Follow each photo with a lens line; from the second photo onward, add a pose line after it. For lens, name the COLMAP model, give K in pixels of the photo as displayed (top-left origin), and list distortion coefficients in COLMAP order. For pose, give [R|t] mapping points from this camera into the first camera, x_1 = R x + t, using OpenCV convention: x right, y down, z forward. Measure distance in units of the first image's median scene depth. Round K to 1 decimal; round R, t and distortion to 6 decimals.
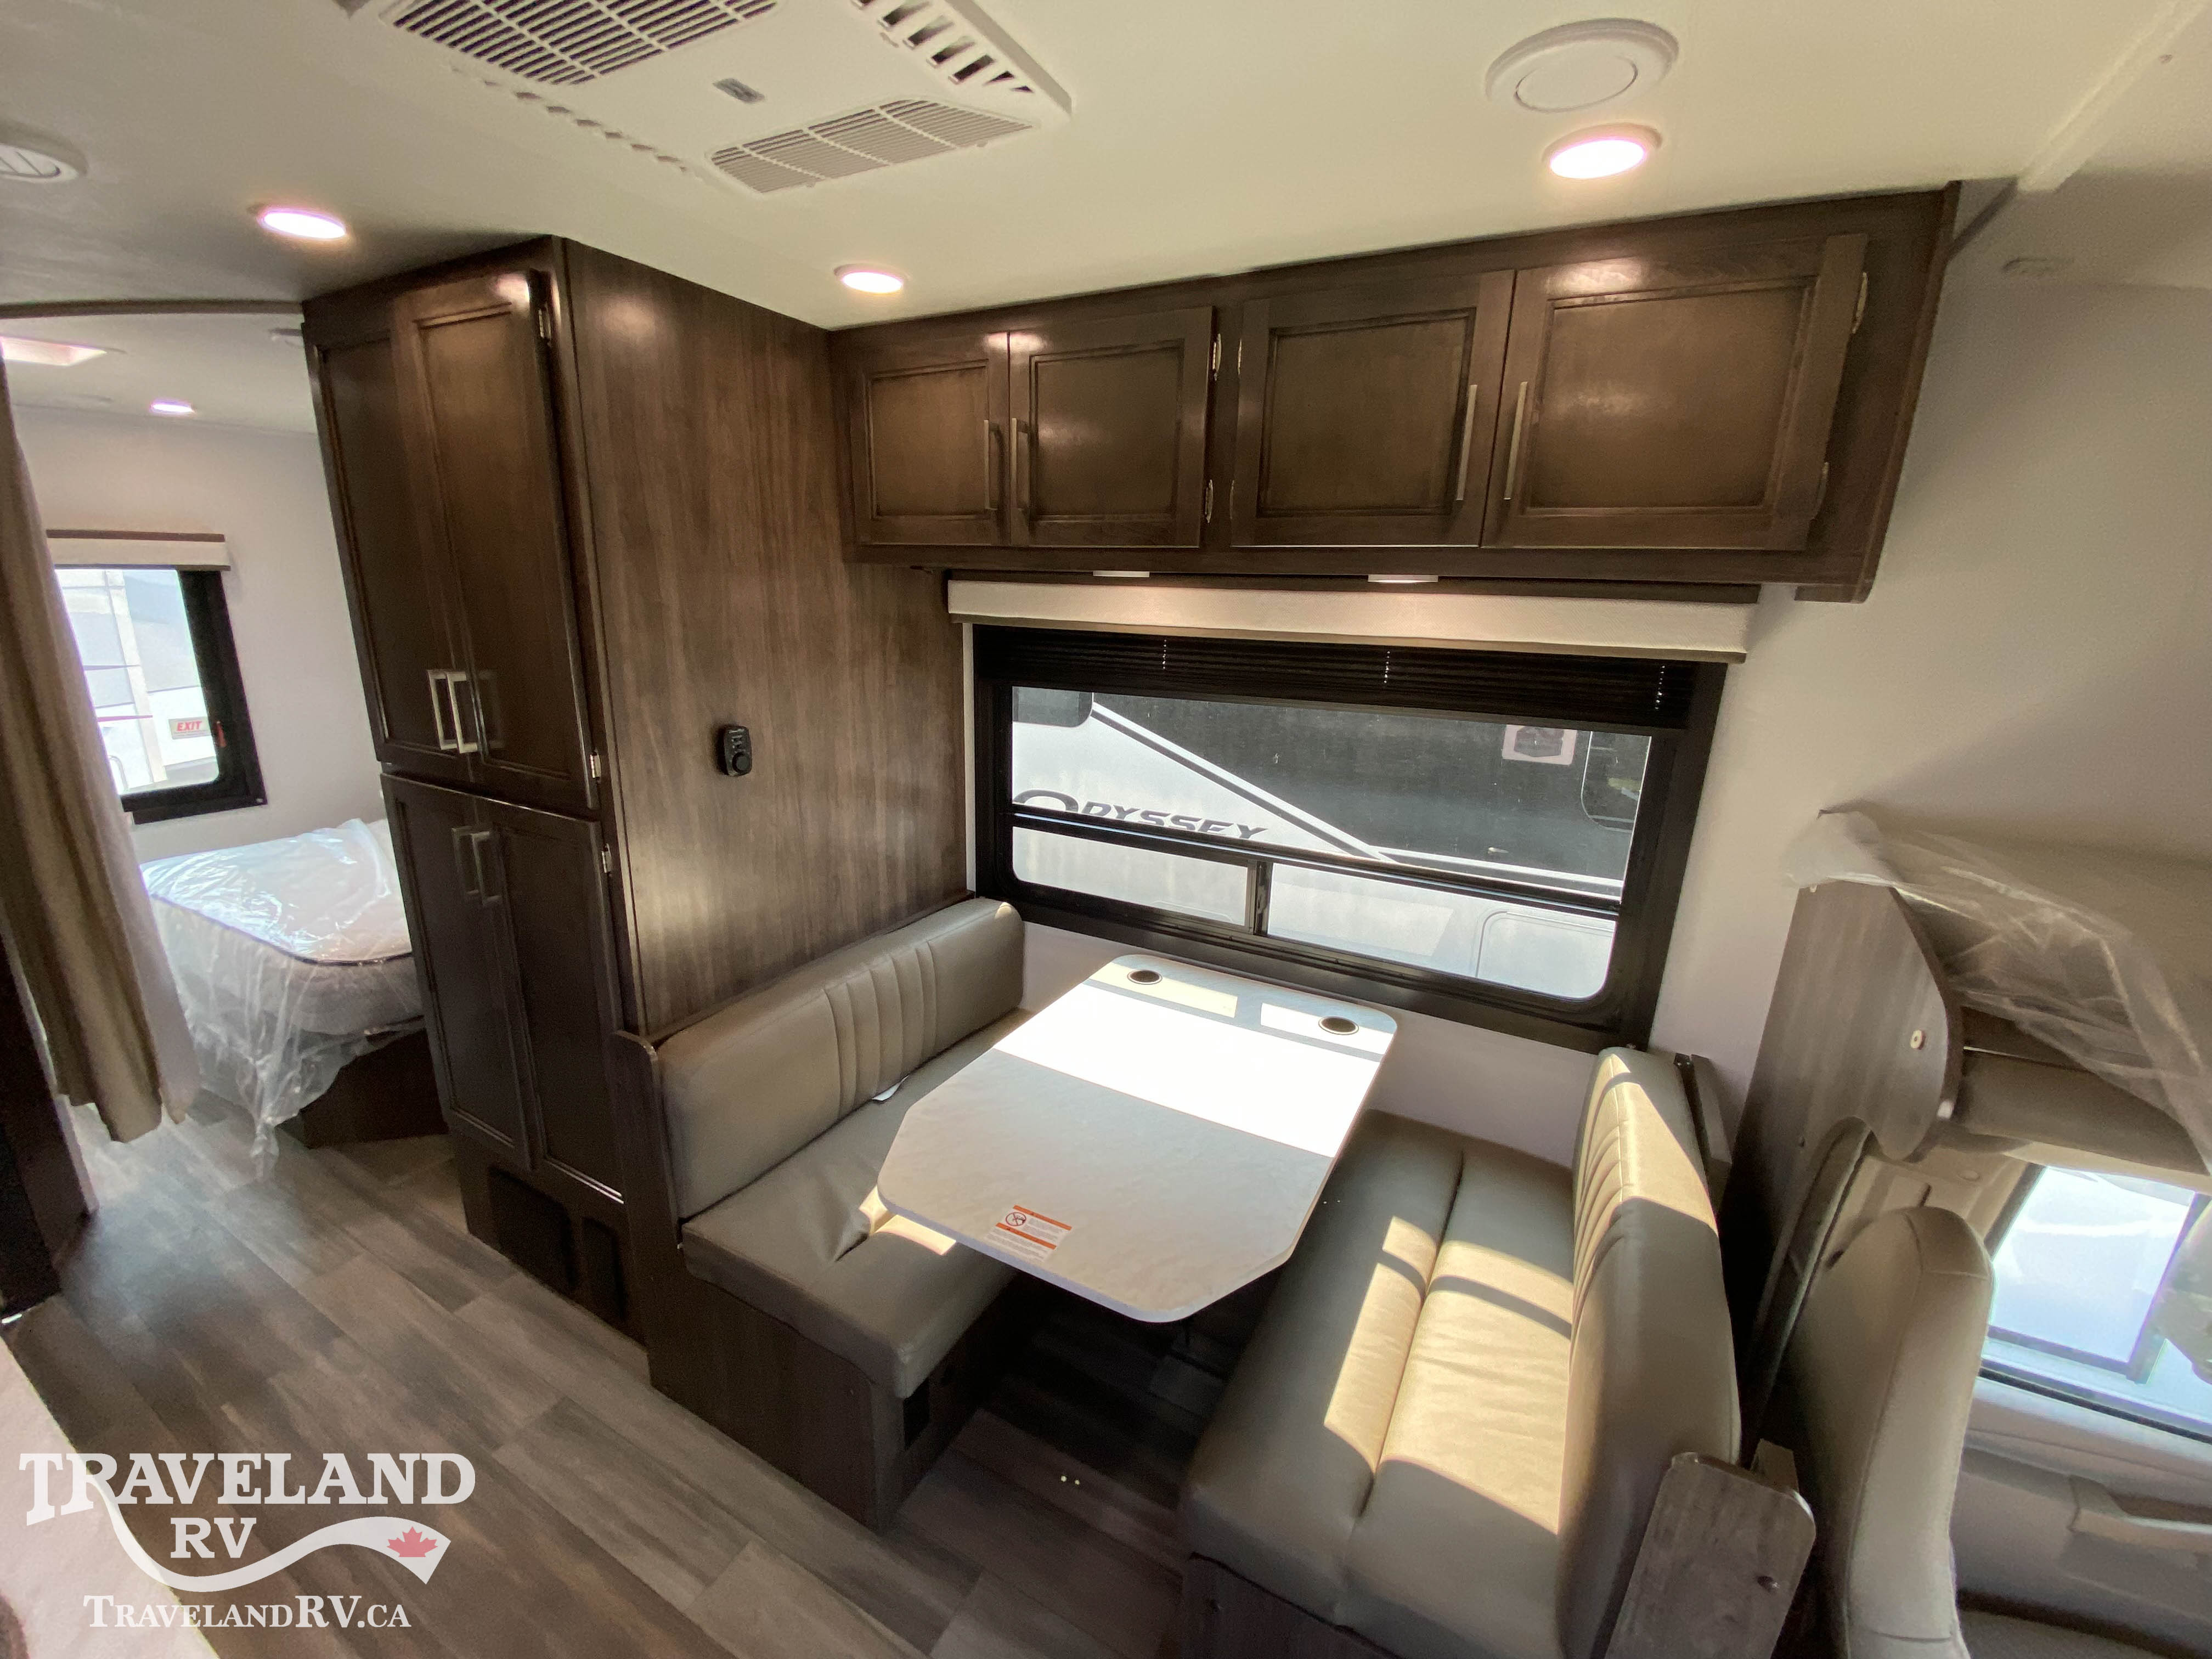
lens RADIAL K [[877.9, 0, 1096.1], [0, 877.9, 829.5], [0, 0, 1]] dist [0.000738, 0.000028]
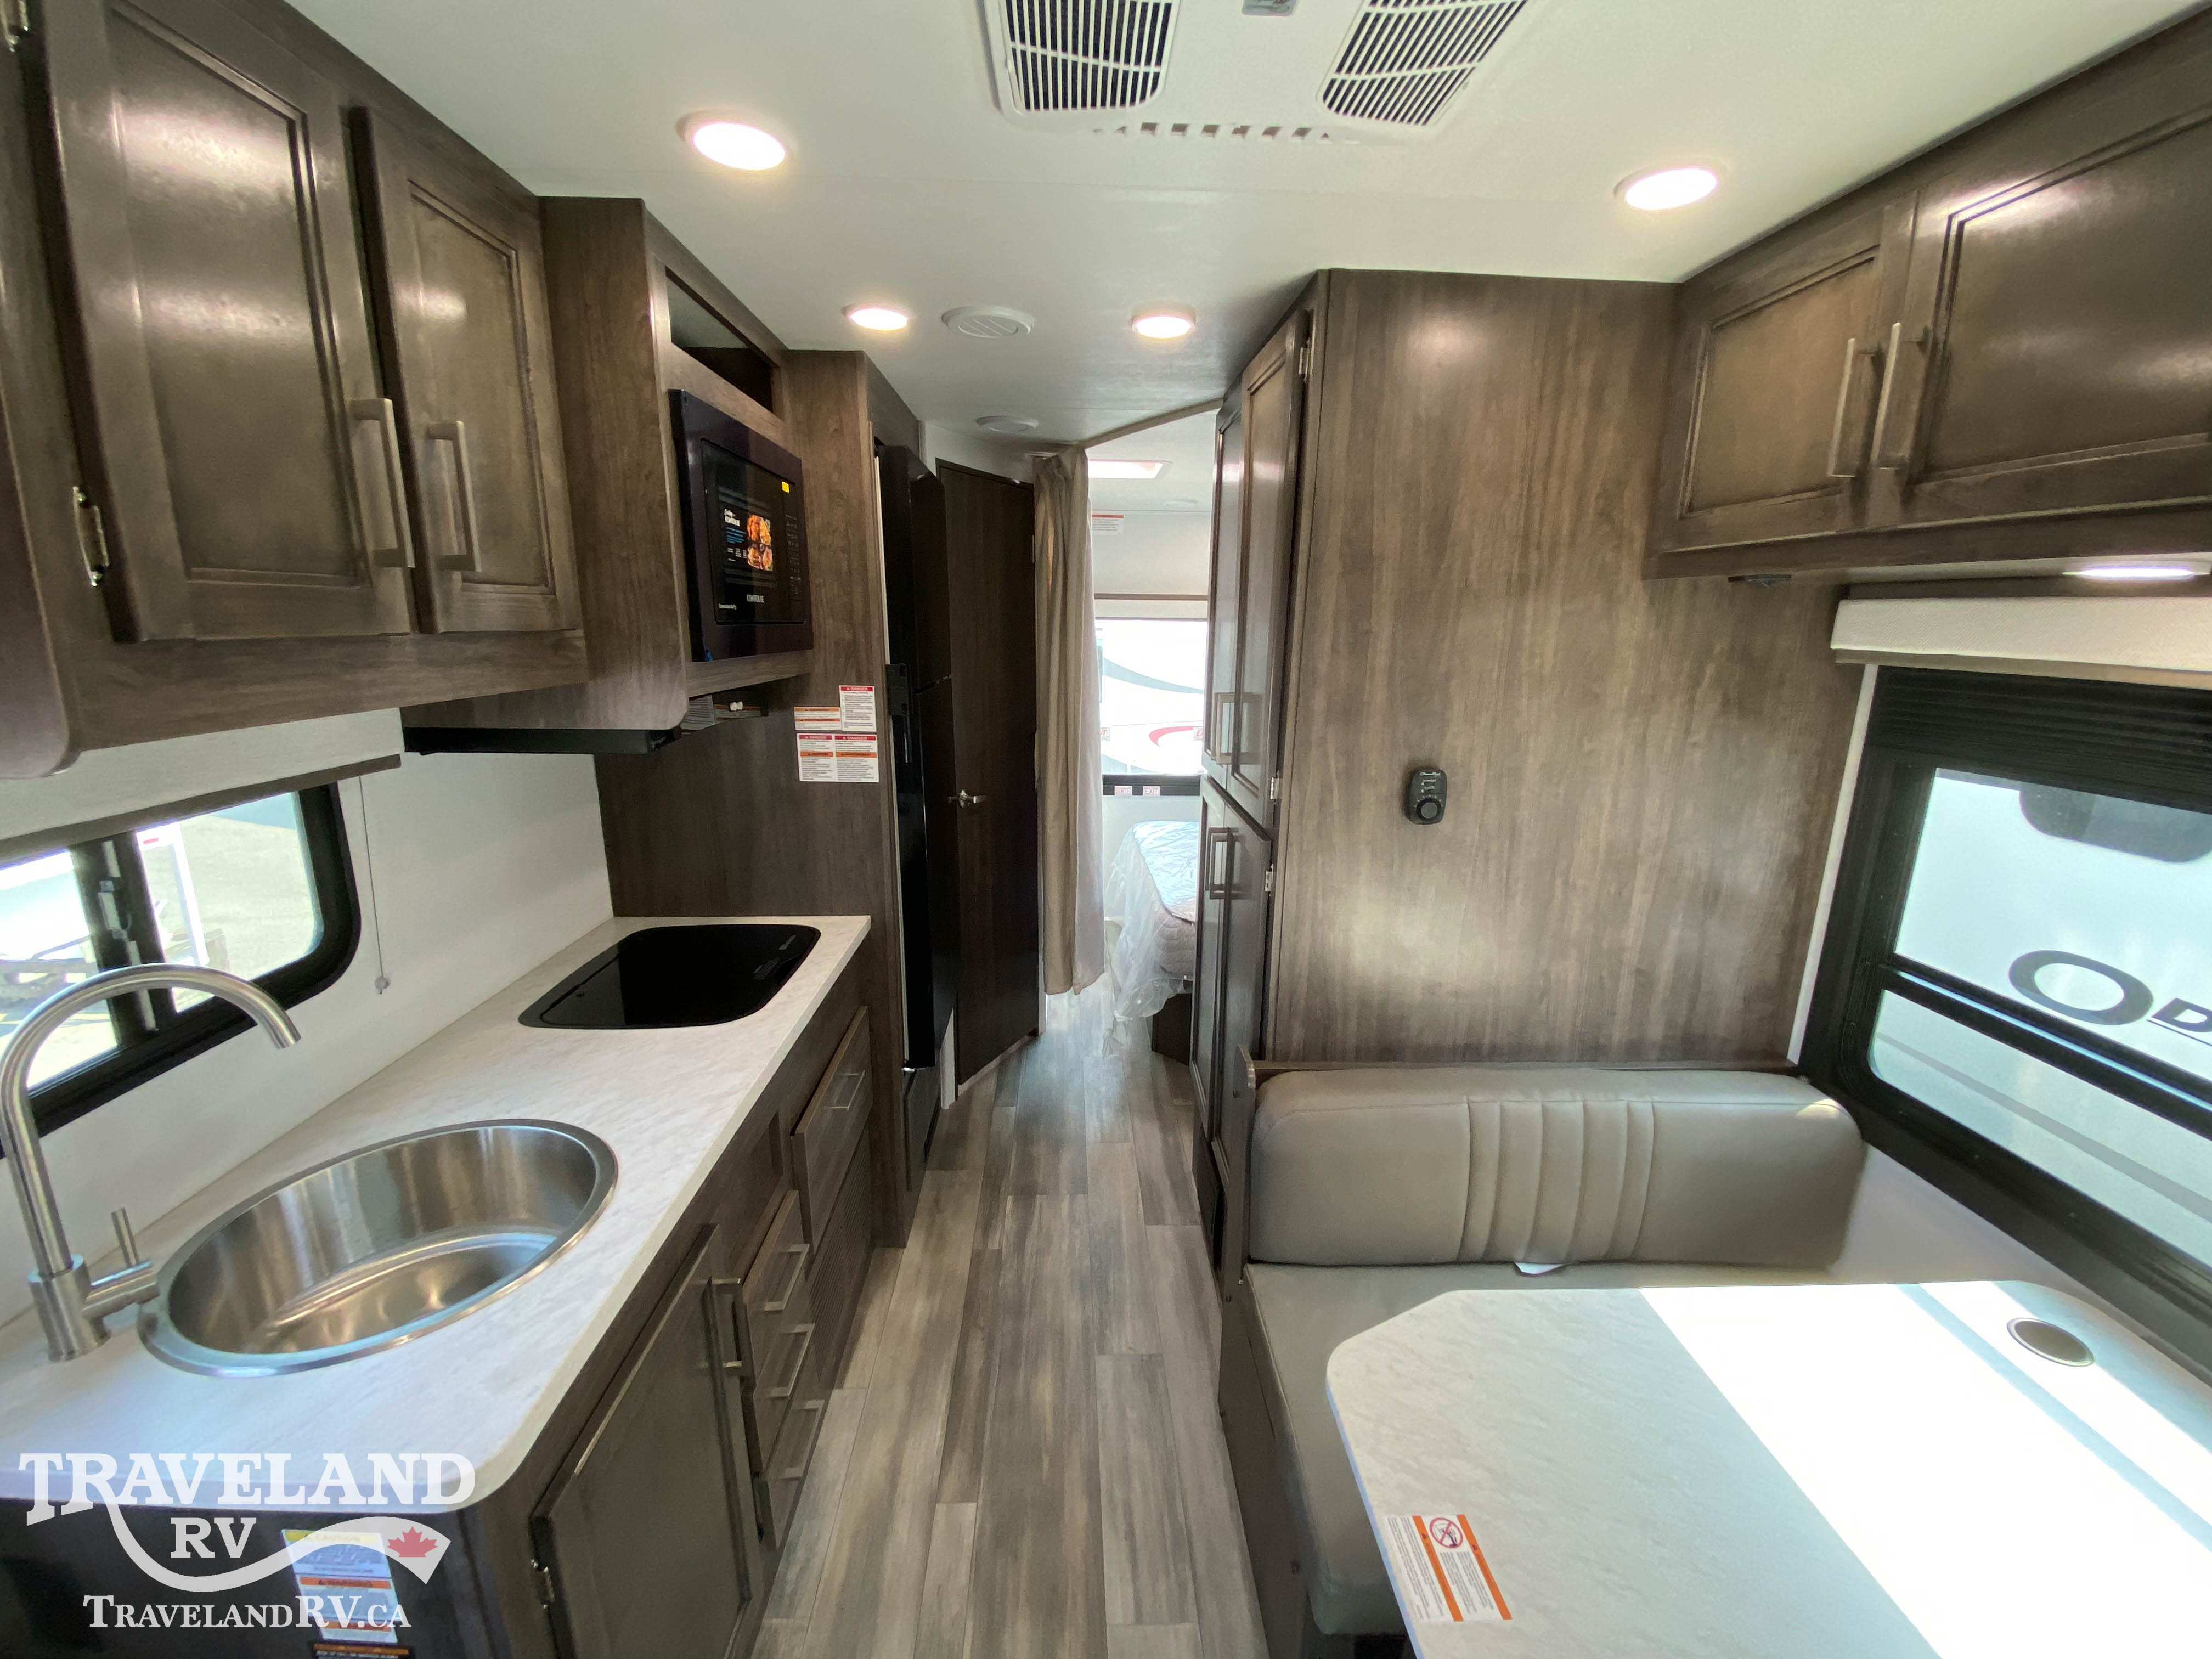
lens RADIAL K [[889.2, 0, 1092.8], [0, 889.2, 820.5], [0, 0, 1]] dist [0.003245, -0.013213]
pose [[0.496418, 0.165909, -0.852082, 0.170097], [-0.220921, 0.973393, 0.060822, -0.040891], [0.839502, 0.158050, 0.519863, 0.229517]]
